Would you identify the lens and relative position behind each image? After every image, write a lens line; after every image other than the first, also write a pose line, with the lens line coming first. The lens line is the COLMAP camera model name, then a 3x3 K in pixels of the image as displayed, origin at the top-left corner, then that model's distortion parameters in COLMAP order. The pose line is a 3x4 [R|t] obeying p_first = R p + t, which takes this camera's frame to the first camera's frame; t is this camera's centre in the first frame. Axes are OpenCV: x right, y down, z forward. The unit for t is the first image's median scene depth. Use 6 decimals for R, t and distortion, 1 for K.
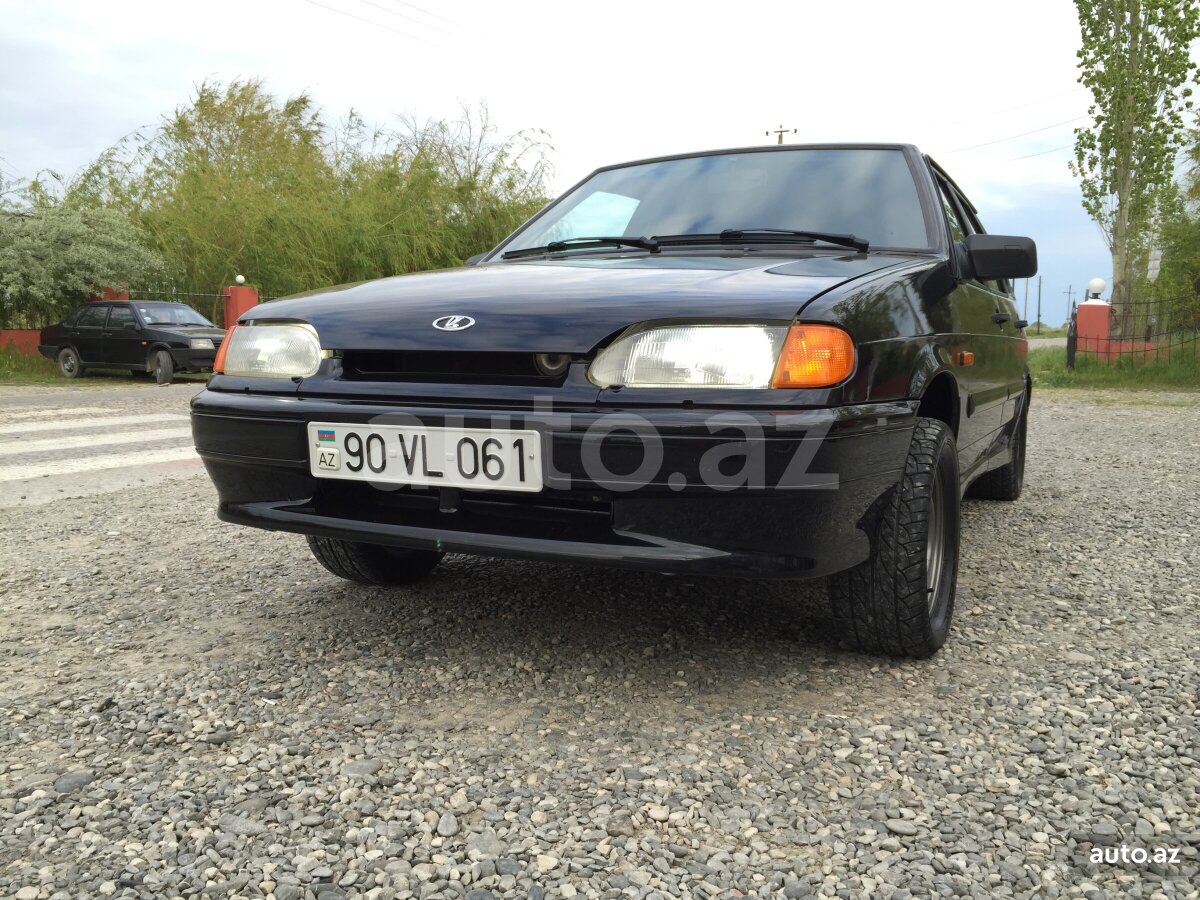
lens RADIAL K [[1024.5, 0, 599.6], [0, 1024.5, 448.2], [0, 0, 1]] dist [0.044251, -0.032508]
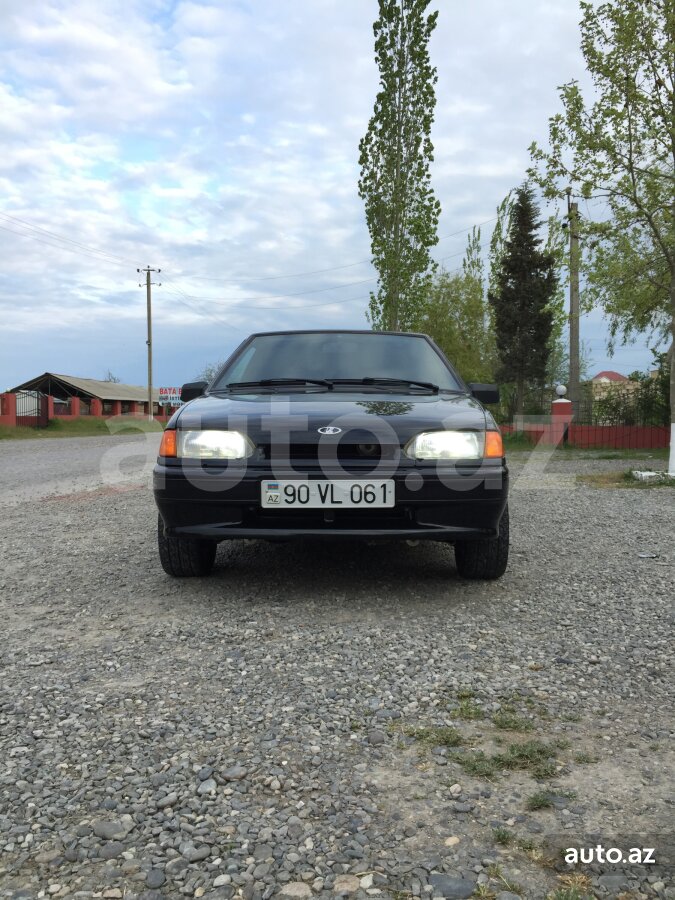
lens RADIAL K [[768.4, 0, 337.5], [0, 768.4, 450.6], [0, 0, 1]] dist [0.044251, -0.032508]
pose [[0.908497, -0.019329, 0.417443, -0.798469], [0.046658, 0.997376, -0.055362, 0.006504], [-0.415278, 0.069774, 0.907015, -0.436652]]
